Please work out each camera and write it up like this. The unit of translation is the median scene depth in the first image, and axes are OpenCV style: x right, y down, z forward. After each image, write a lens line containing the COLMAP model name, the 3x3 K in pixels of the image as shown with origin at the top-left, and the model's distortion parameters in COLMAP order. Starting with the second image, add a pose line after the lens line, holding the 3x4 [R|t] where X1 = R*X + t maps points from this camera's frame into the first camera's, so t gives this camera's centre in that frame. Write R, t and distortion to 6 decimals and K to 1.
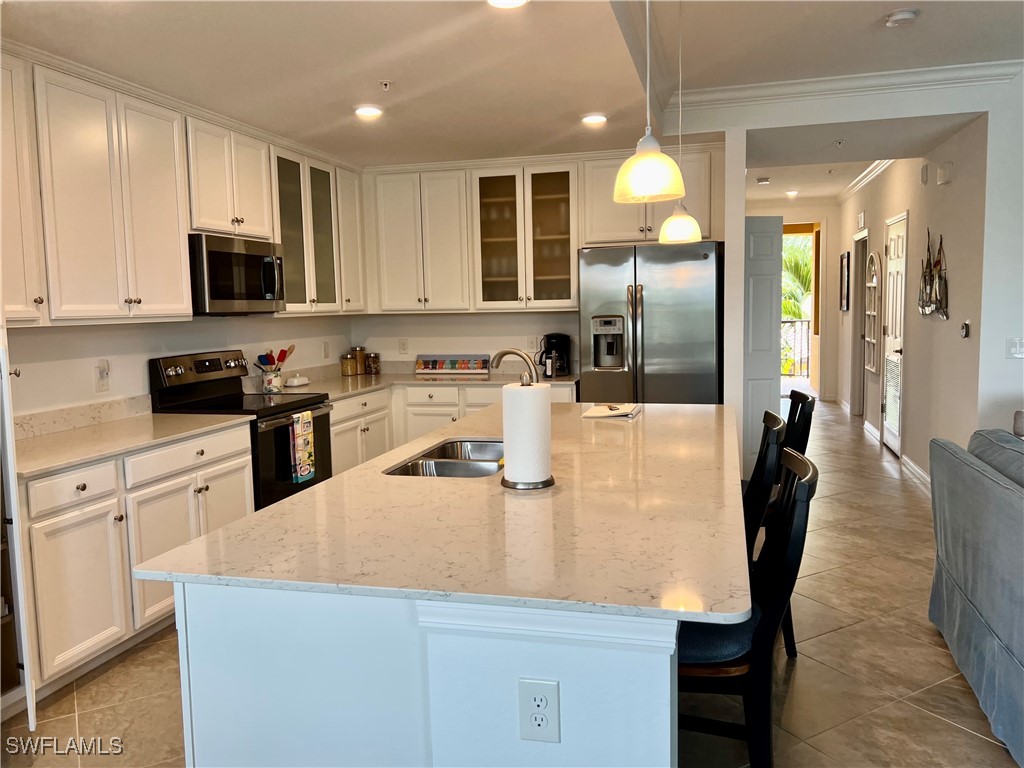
lens RADIAL K [[777.0, 0, 511.2], [0, 777.0, 381.6], [0, 0, 1]] dist [0.068557, -0.085306]
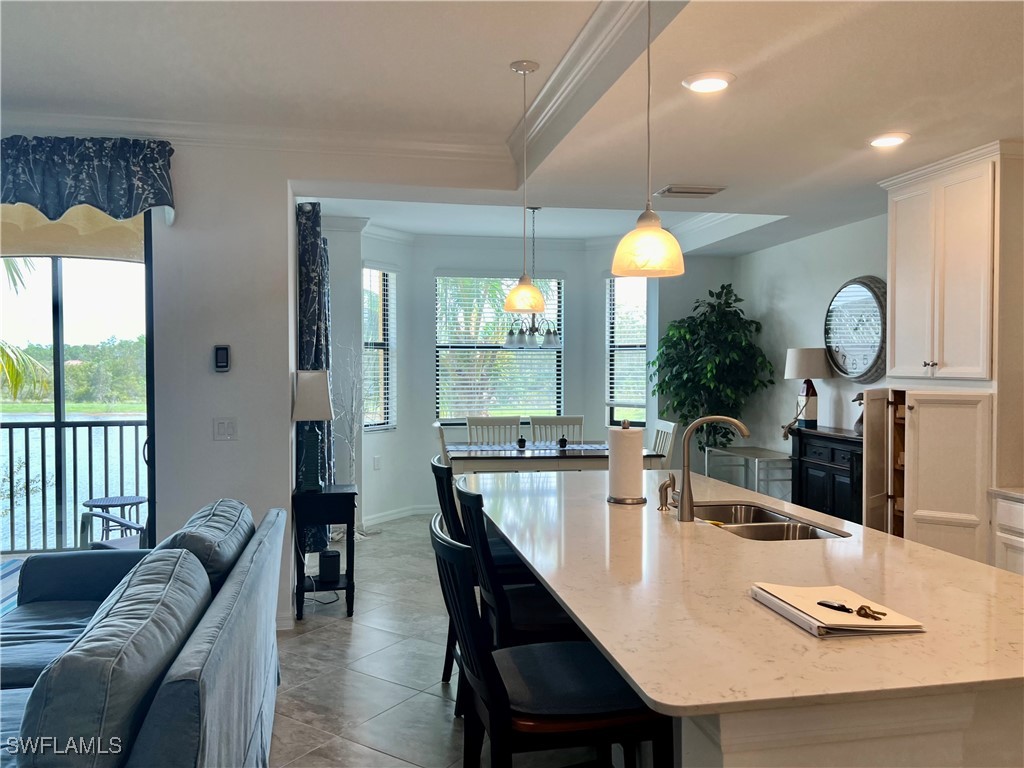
lens RADIAL K [[777.0, 0, 507.0], [0, 777.0, 378.5], [0, 0, 1]] dist [0.068557, -0.085306]
pose [[-0.888594, 0.028066, -0.457835, 0.445414], [-0.027638, 0.993037, 0.114516, -0.124409], [0.457862, 0.114411, -0.881631, 1.102051]]
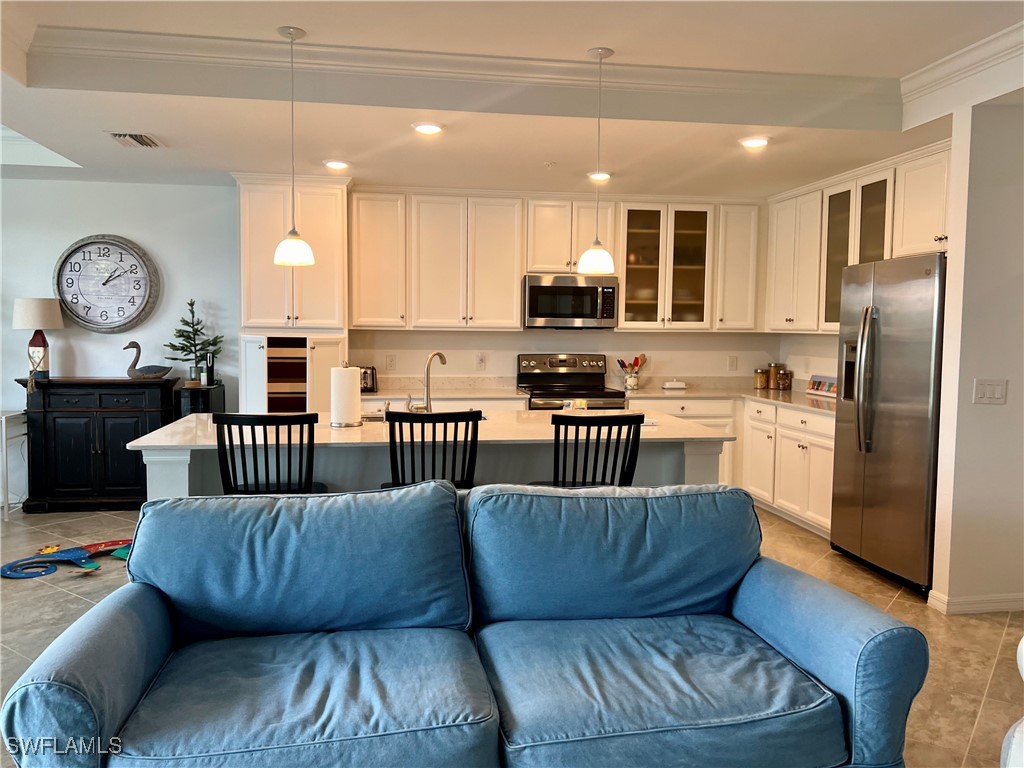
lens RADIAL K [[777.0, 0, 505.9], [0, 777.0, 373.3], [0, 0, 1]] dist [0.068557, -0.085306]
pose [[0.404253, 0.080231, -0.911121, 0.905757], [-0.108550, 0.993314, 0.039306, -0.047490], [0.908183, 0.083013, 0.410259, 0.323749]]
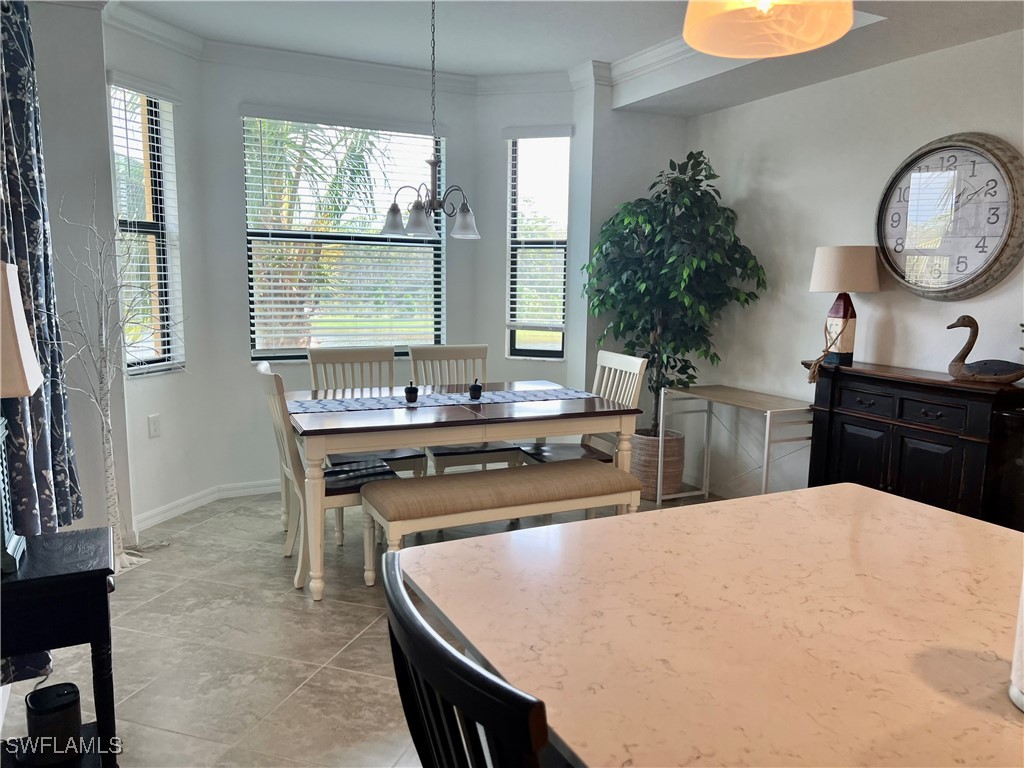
lens RADIAL K [[777.0, 0, 511.5], [0, 777.0, 388.8], [0, 0, 1]] dist [0.068557, -0.085306]
pose [[-0.733096, 0.107867, -0.671517, 0.274495], [-0.067056, 0.971069, 0.229190, -0.057287], [0.676812, 0.213048, -0.704654, 0.552547]]
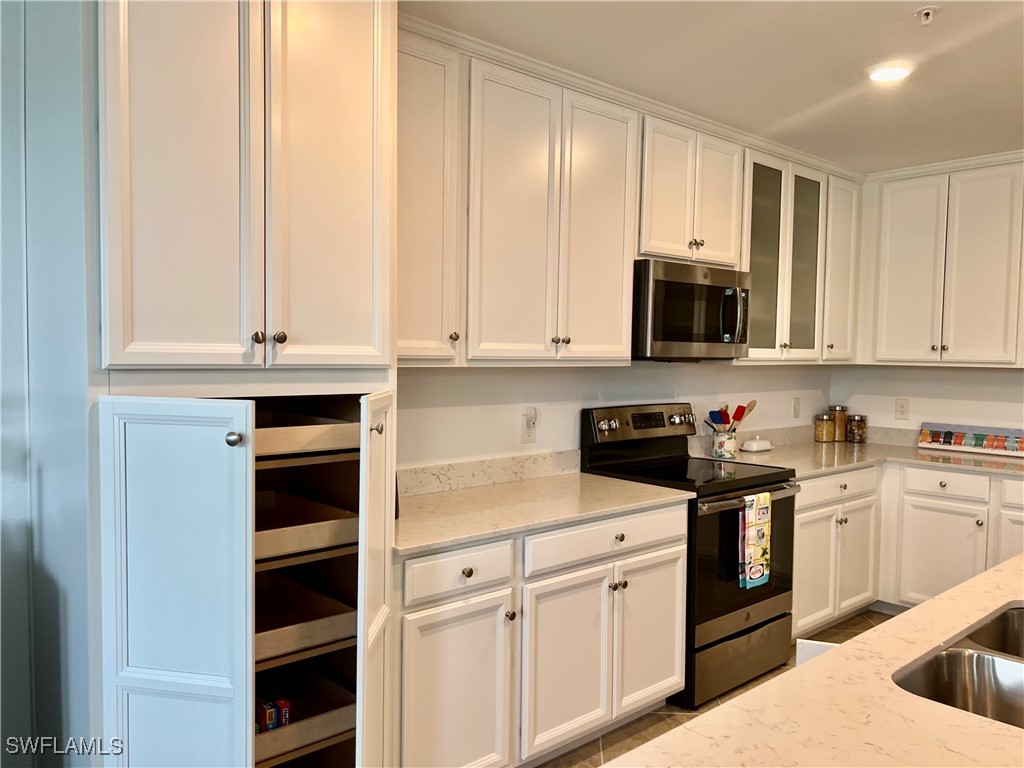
lens RADIAL K [[786.2, 0, 515.4], [0, 786.2, 393.5], [0, 0, 1]] dist [0.017354, -0.040862]
pose [[0.838492, 0.060969, -0.541492, -0.059884], [-0.083860, 0.996321, -0.017676, -0.023046], [0.538422, 0.060231, 0.840520, 0.234409]]
